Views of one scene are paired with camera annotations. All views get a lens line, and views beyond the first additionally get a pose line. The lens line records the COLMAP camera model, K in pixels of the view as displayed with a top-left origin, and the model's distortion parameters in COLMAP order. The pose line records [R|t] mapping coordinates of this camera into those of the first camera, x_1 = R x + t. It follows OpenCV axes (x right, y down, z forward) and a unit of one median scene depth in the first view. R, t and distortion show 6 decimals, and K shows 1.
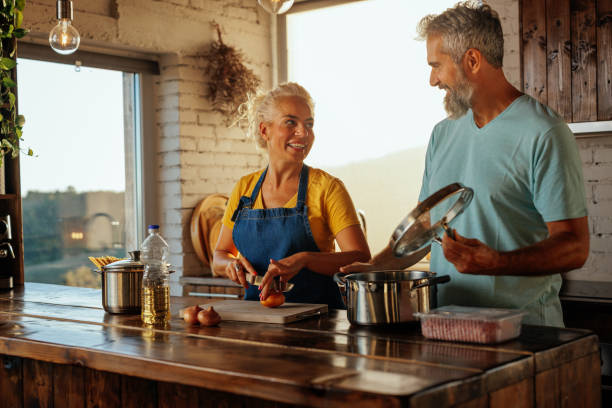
lens RADIAL K [[839.8, 0, 306.0], [0, 839.8, 204.0], [0, 0, 1]] dist [-0.148322, 0.031938]
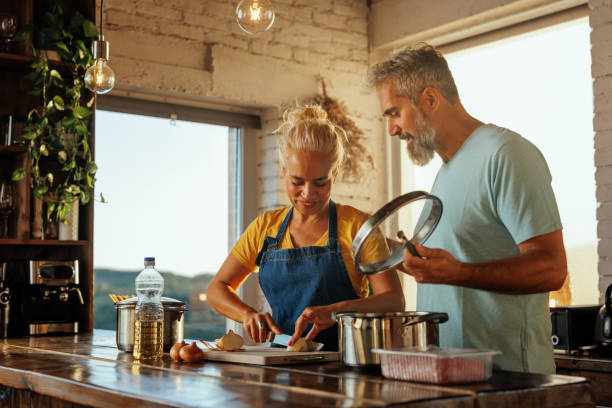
lens RADIAL K [[852.3, 0, 306.0], [0, 852.3, 204.0], [0, 0, 1]] dist [-0.138119, 0.044621]
pose [[0.971623, -0.007612, -0.236411, 0.152577], [-0.014673, 0.995617, -0.092361, 0.034986], [0.236078, 0.093209, 0.967253, 0.057187]]
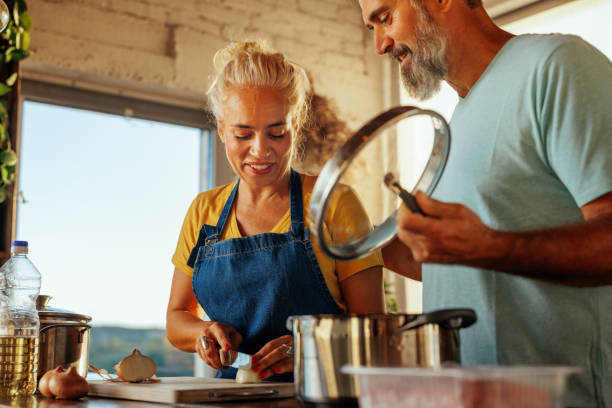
lens RADIAL K [[823.0, 0, 304.8], [0, 823.0, 230.0], [0, 0, 1]] dist [-0.110641, 0.040000]
pose [[0.968367, -0.019233, -0.248788, 0.125641], [-0.013332, 0.991613, -0.128550, 0.065534], [0.249174, 0.127800, 0.959989, 0.318173]]
